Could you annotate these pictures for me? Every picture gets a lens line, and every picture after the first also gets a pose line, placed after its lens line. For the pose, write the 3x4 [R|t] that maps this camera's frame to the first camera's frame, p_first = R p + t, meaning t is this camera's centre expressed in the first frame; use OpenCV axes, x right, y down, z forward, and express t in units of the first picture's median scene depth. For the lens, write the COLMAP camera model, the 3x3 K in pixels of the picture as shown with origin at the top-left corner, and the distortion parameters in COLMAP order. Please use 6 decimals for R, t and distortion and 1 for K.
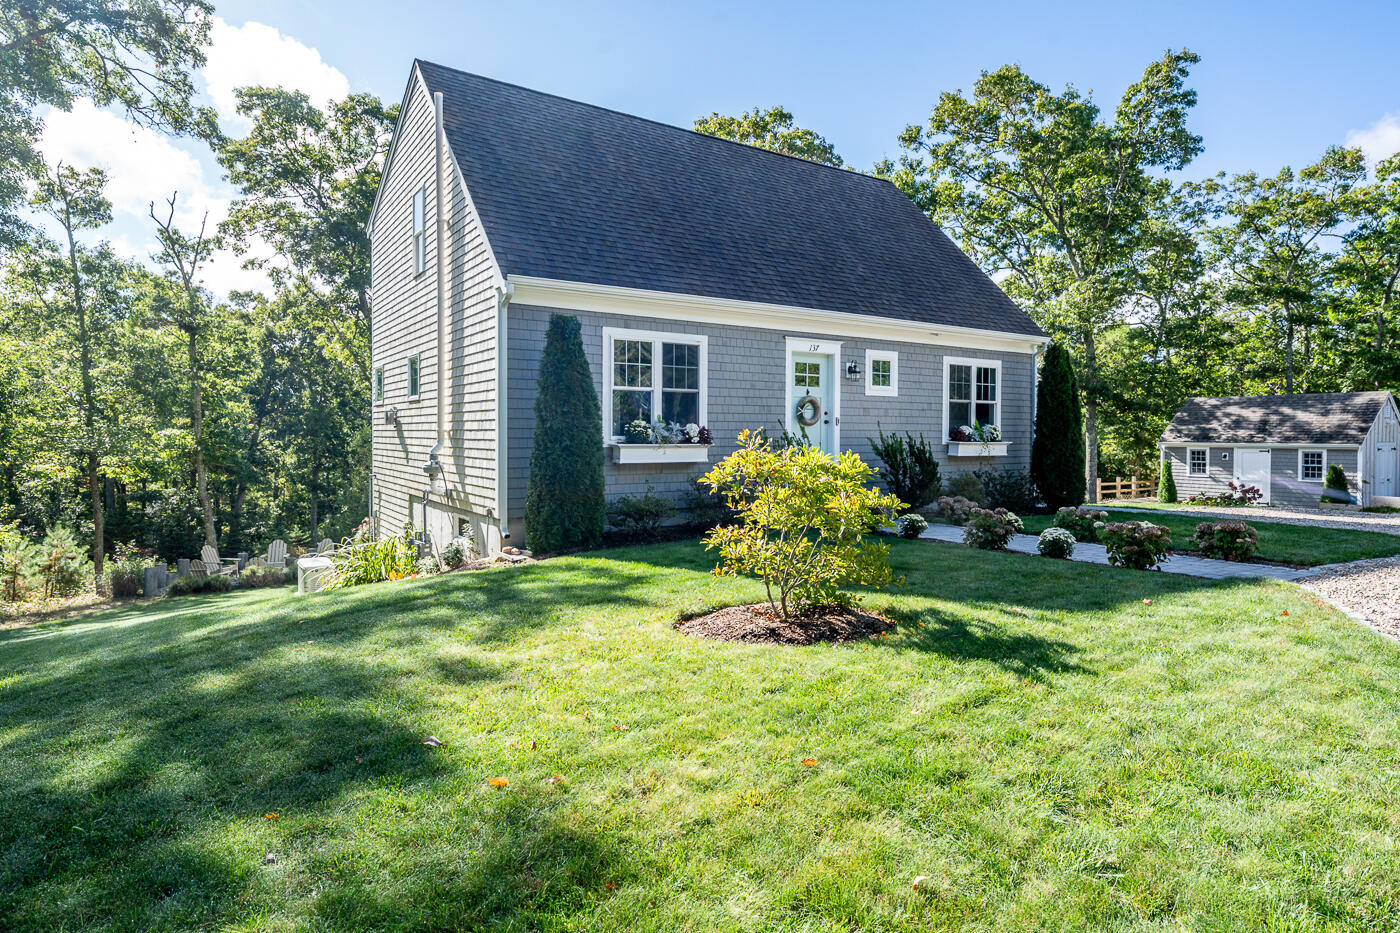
lens RADIAL K [[767.0, 0, 701.7], [0, 767.0, 455.7], [0, 0, 1]] dist [0.004104, -0.000679]
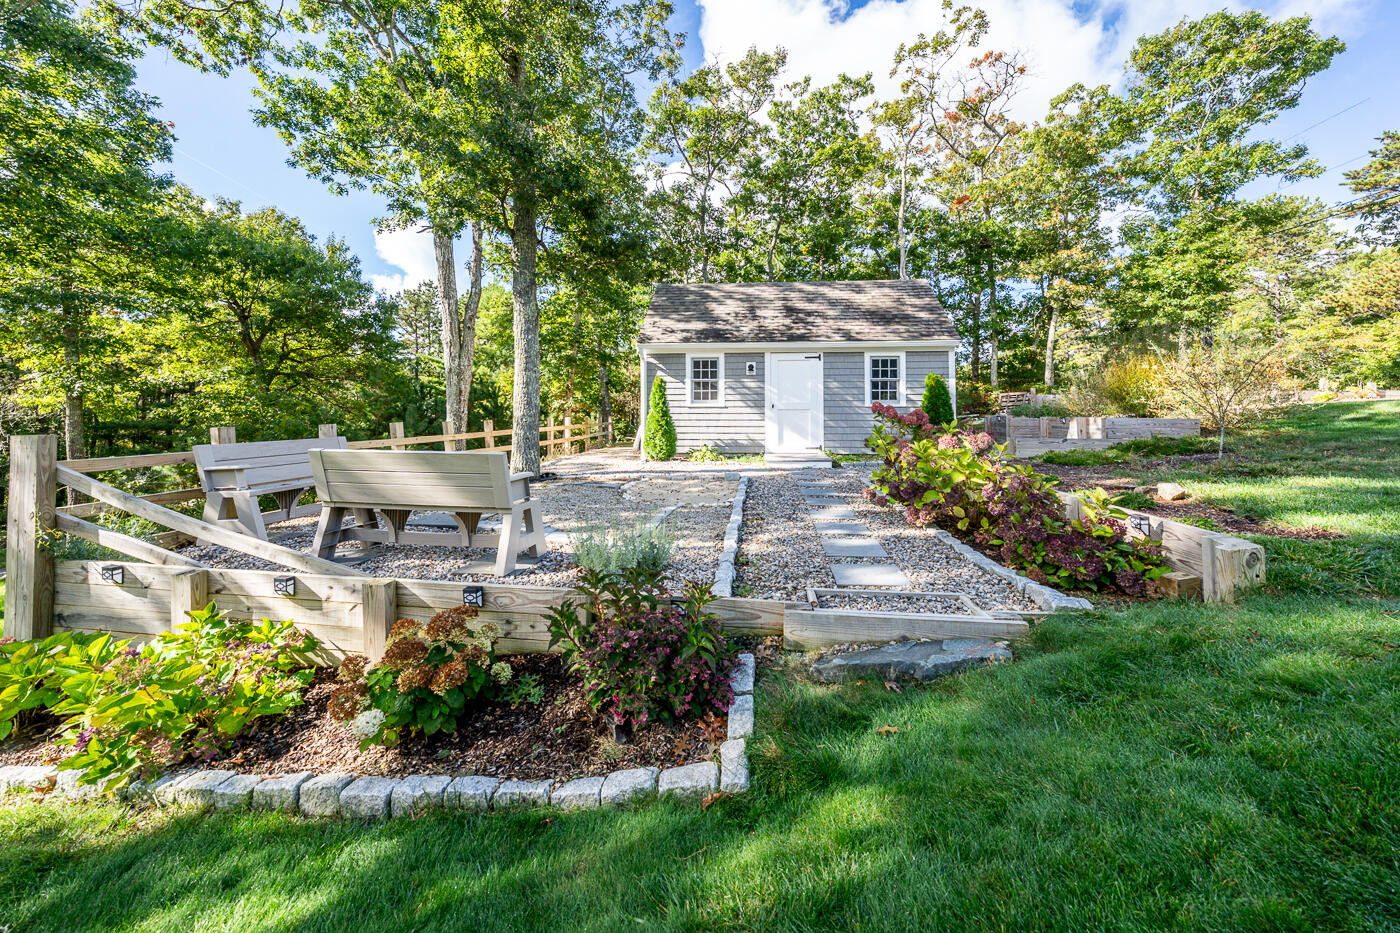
lens RADIAL K [[485.3, 0, 713.0], [0, 485.3, 399.6], [0, 0, 1]] dist [0.001677, -0.000102]
pose [[0.588747, 0.017542, 0.808127, 0.593298], [0.024222, 0.998933, -0.039331, 0.057920], [-0.807954, 0.042730, 0.587694, 1.283083]]
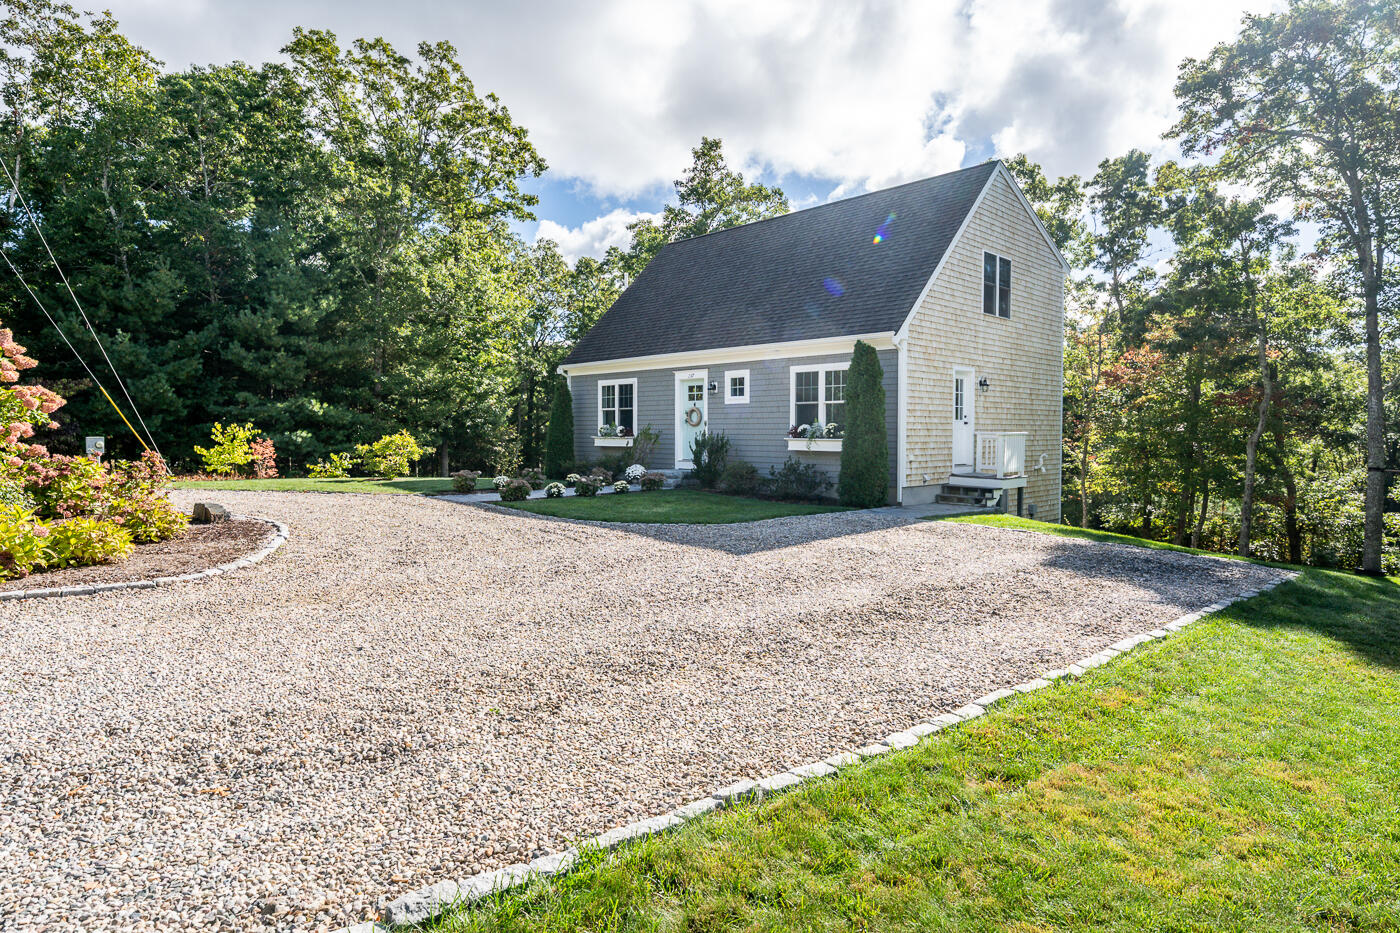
lens RADIAL K [[767.0, 0, 703.3], [0, 767.0, 477.9], [0, 0, 1]] dist [0.004104, -0.000679]
pose [[0.214512, 0.051854, -0.975344, 1.169051], [-0.034049, 0.998380, 0.045590, -0.004483], [0.976128, 0.023430, 0.215930, 0.487793]]
